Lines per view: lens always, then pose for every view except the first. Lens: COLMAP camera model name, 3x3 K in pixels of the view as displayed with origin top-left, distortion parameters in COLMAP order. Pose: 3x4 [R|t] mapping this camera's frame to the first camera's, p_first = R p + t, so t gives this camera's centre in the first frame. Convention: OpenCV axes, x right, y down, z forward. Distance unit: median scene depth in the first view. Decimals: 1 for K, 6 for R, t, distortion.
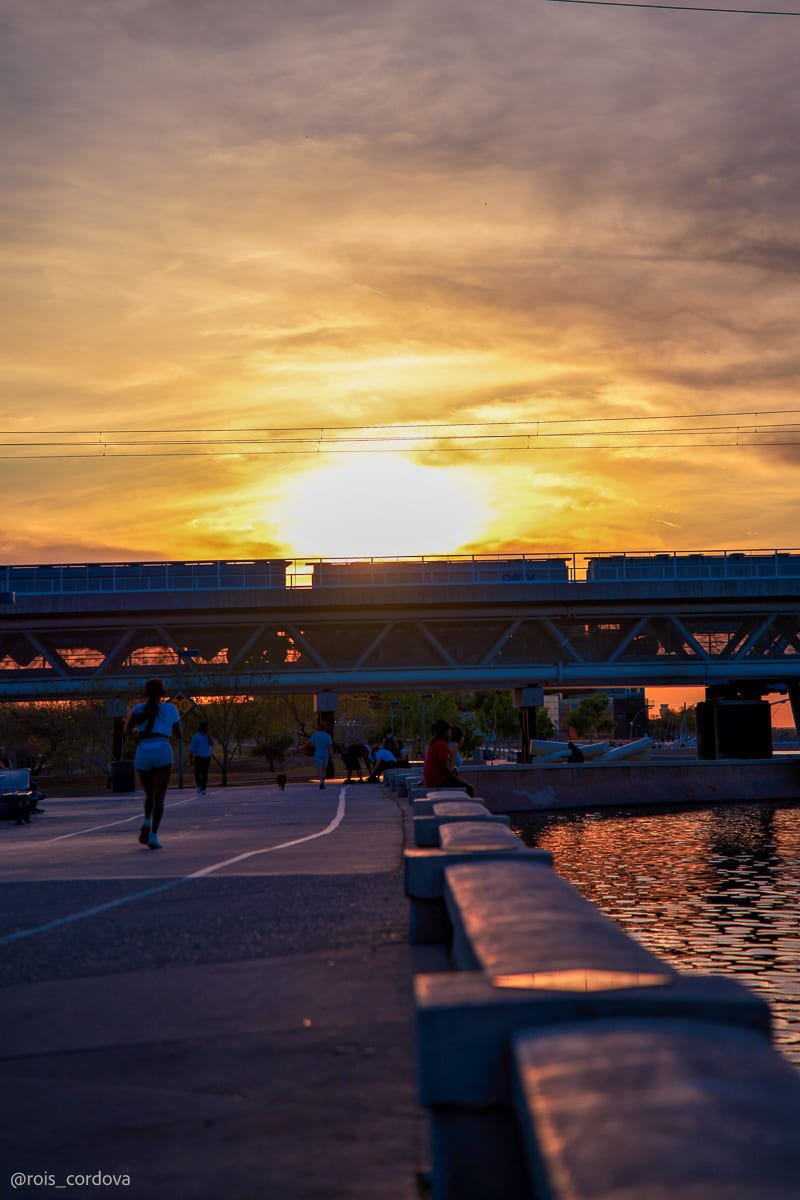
lens RADIAL K [[4950.2, 0, 400.0], [0, 4950.2, 600.0], [0, 0, 1]] dist [0.044439, -0.812477]
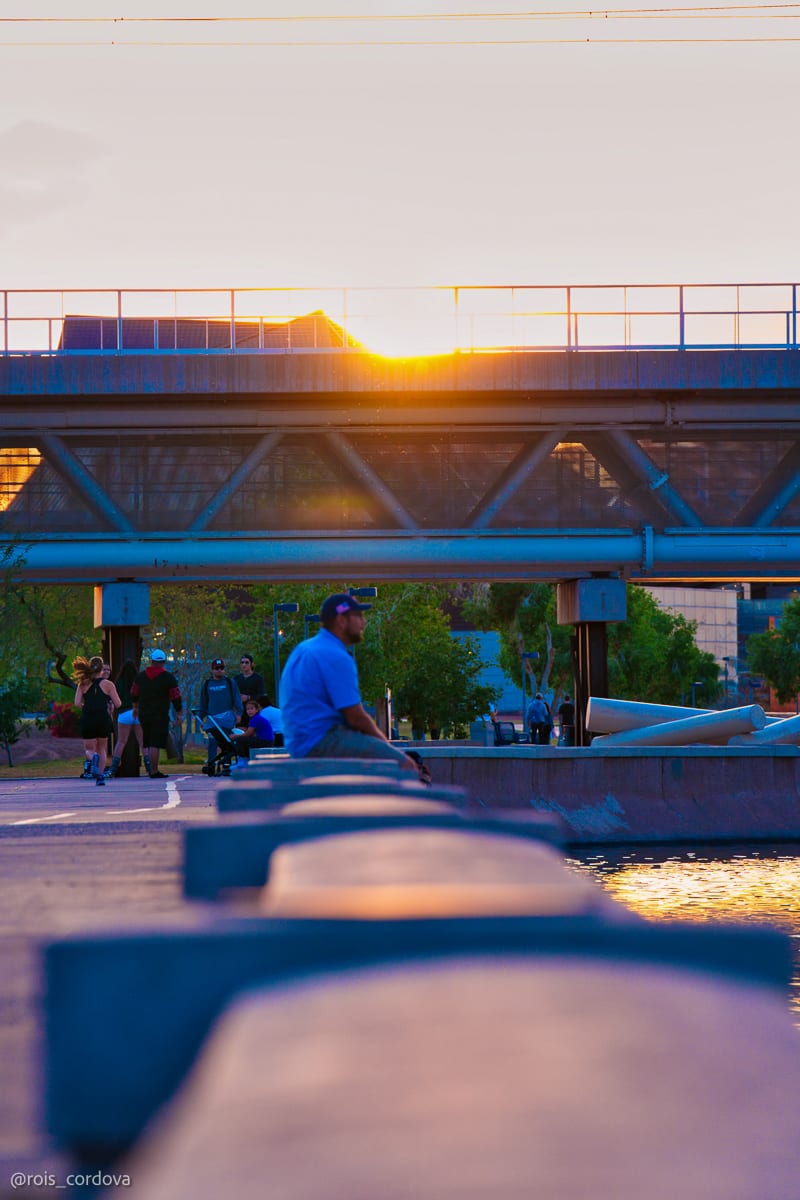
lens RADIAL K [[4950.2, 0, 400.0], [0, 4950.2, 600.0], [0, 0, 1]] dist [0.044439, -0.812477]
pose [[0.999523, 0.013830, 0.027623, -0.002812], [-0.014254, 0.999783, 0.015198, 0.013594], [-0.027407, -0.015585, 0.999503, 0.580216]]
